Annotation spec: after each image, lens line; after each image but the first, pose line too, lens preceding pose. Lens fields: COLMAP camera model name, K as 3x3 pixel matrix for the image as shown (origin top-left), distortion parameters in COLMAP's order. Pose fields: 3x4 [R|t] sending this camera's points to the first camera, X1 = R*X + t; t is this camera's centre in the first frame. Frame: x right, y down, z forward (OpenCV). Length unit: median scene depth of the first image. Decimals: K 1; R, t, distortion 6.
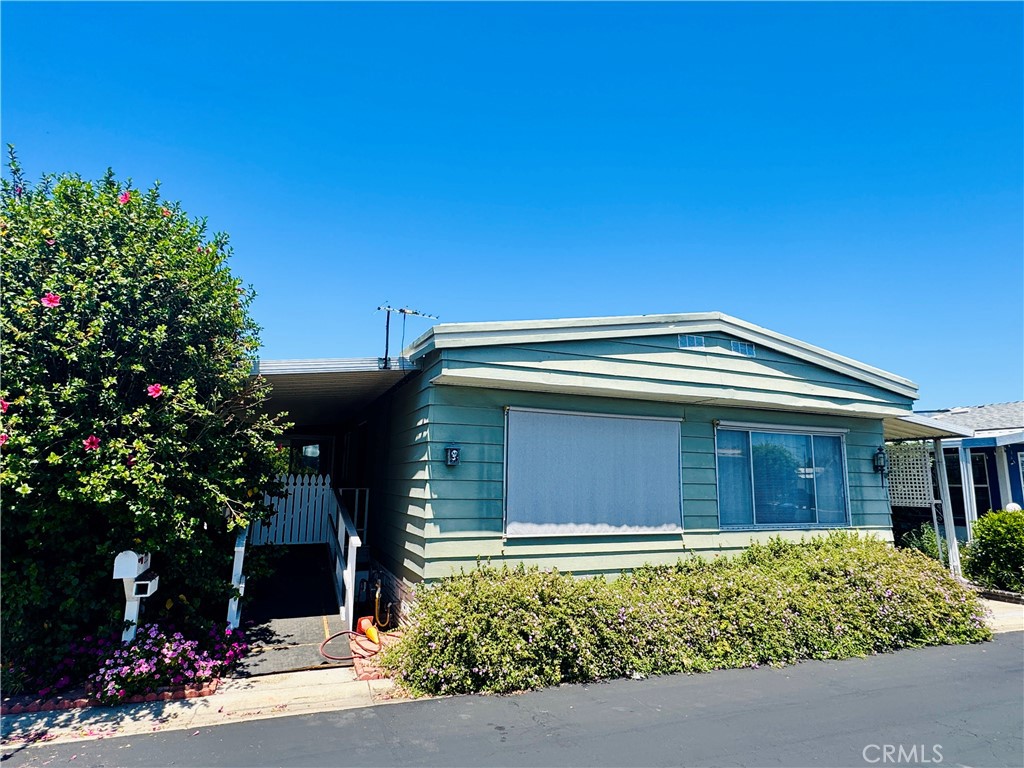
lens RADIAL K [[569.7, 0, 512.0], [0, 569.7, 384.0], [0, 0, 1]] dist [-0.001032, 0.002253]
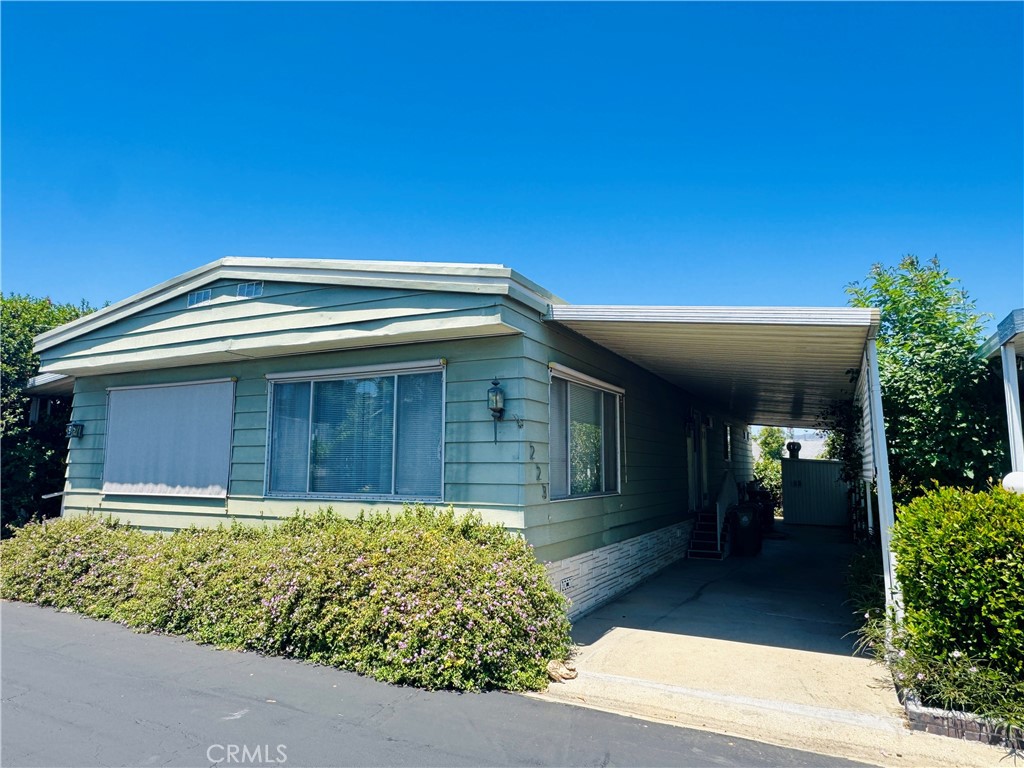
lens RADIAL K [[646.5, 0, 512.0], [0, 646.5, 384.0], [0, 0, 1]] dist [0.002988, 0.001366]
pose [[0.658709, -0.110725, -0.744206, 1.438025], [0.131962, 0.990782, -0.030610, 0.169324], [0.740735, -0.078044, 0.667249, 0.647254]]
